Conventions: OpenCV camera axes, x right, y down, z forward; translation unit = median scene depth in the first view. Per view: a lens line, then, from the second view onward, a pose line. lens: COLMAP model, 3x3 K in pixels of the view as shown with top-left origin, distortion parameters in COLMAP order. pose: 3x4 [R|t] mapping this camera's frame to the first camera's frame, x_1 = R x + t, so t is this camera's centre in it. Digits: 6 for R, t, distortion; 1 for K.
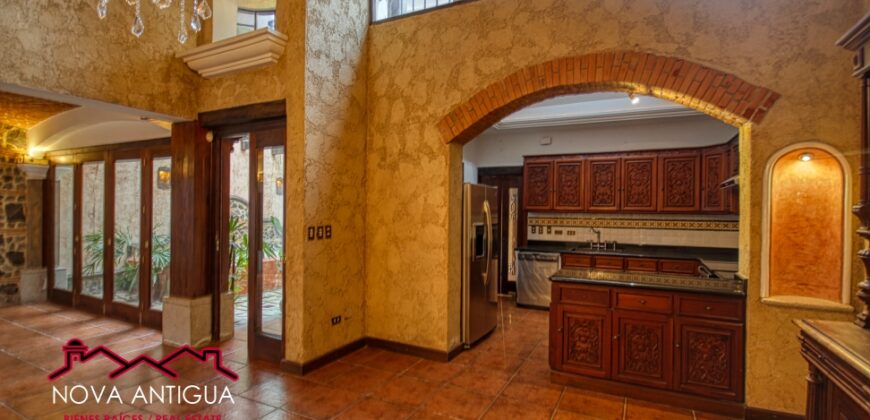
lens RADIAL K [[404.1, 0, 436.8], [0, 404.1, 211.7], [0, 0, 1]] dist [-0.005166, -0.001794]
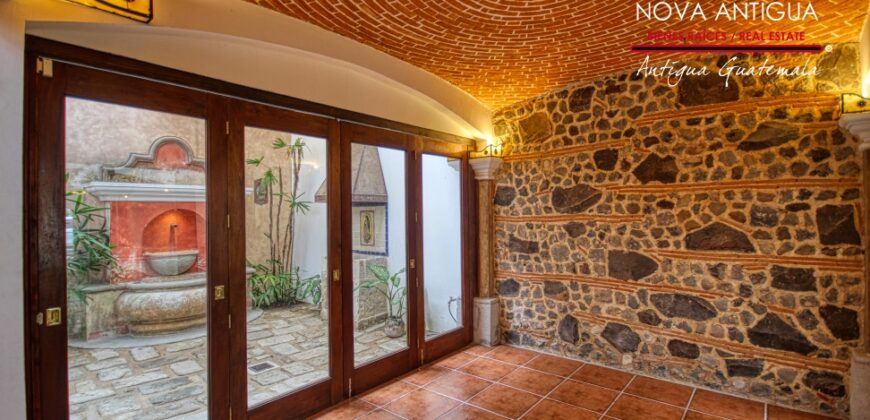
lens RADIAL K [[404.1, 0, 435.3], [0, 404.1, 215.0], [0, 0, 1]] dist [-0.005166, -0.001794]
pose [[-0.225679, -0.007611, -0.974172, -0.373980], [0.003836, 0.999955, -0.008702, -0.005776], [0.974194, -0.005701, -0.225640, 0.498063]]
